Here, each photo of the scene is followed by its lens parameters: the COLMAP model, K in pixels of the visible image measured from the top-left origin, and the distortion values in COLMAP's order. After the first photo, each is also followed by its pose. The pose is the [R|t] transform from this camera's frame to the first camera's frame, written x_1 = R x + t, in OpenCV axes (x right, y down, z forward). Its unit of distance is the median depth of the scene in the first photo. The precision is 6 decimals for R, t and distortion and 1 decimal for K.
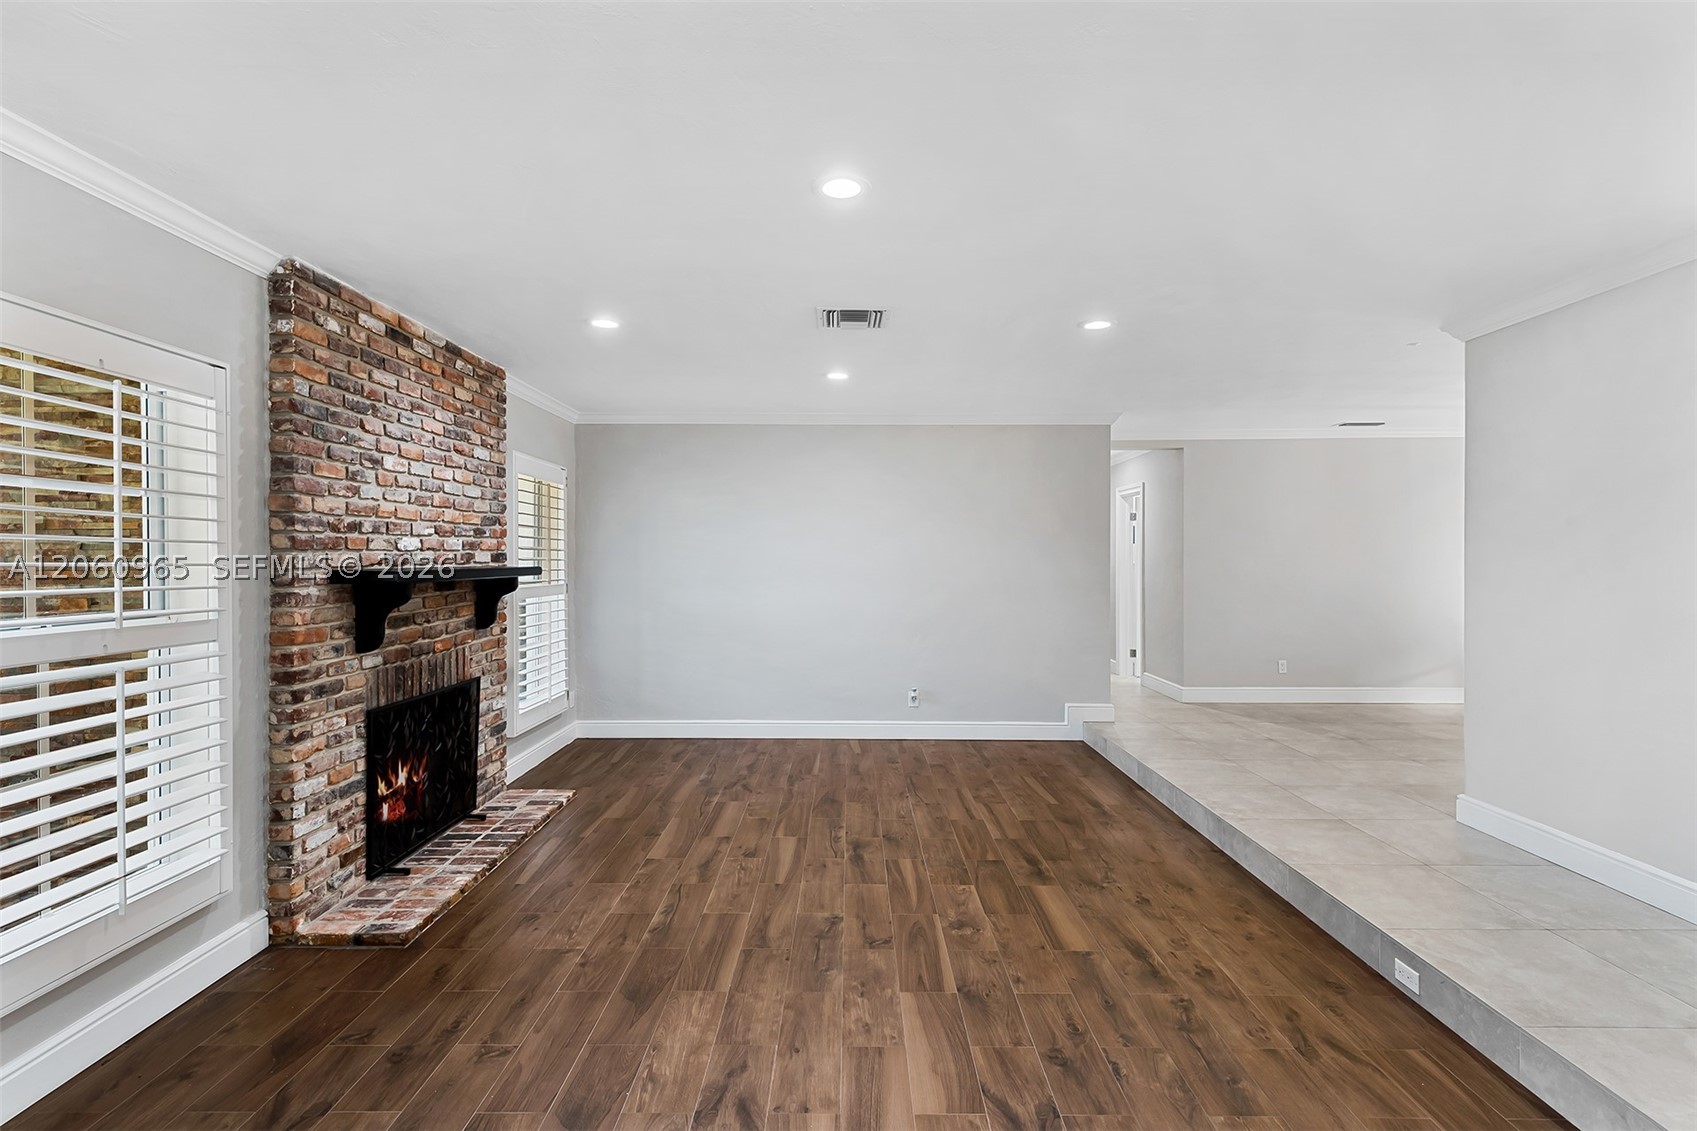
lens RADIAL K [[791.2, 0, 843.1], [0, 791.2, 565.0], [0, 0, 1]] dist [0.002252, -0.000379]
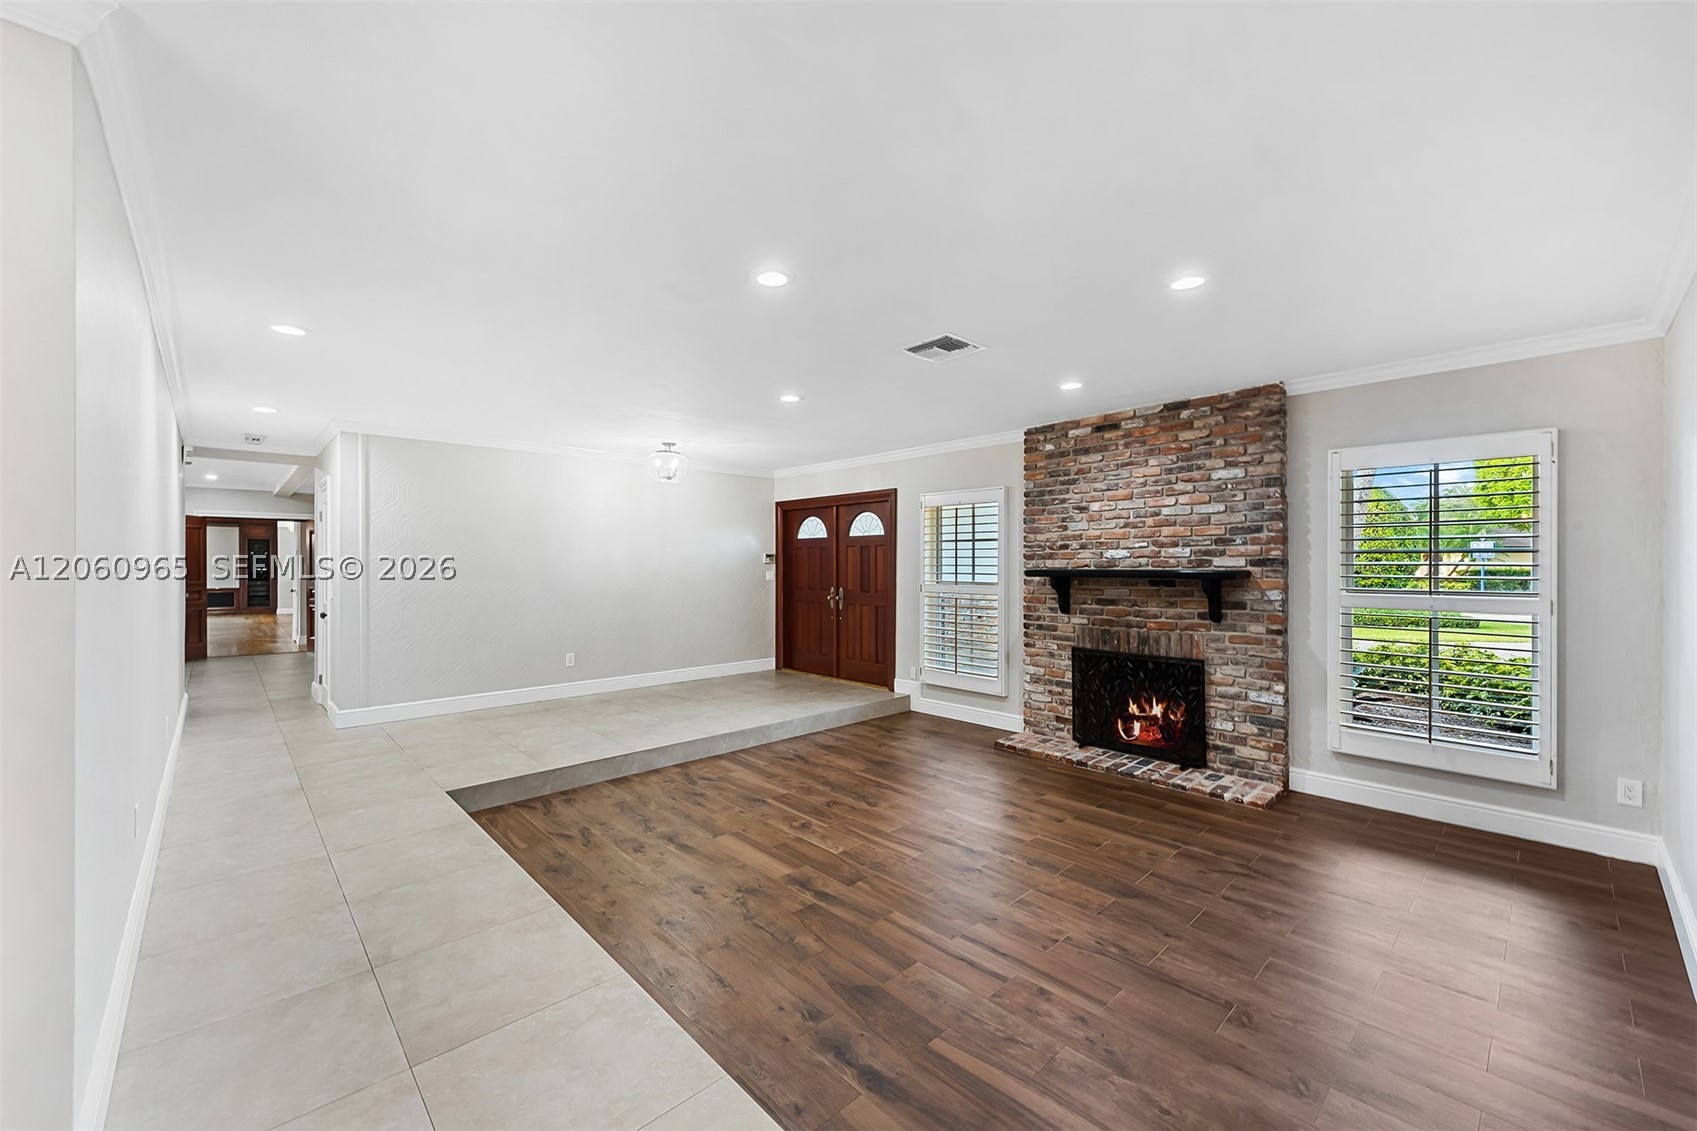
lens RADIAL K [[663.1, 0, 844.3], [0, 663.1, 561.5], [0, 0, 1]] dist [0.003507, -0.000729]
pose [[-0.725325, -0.000067, -0.688406, 0.853883], [-0.004697, 0.999977, 0.004852, -0.017493], [0.688390, 0.006752, -0.725309, 1.788742]]
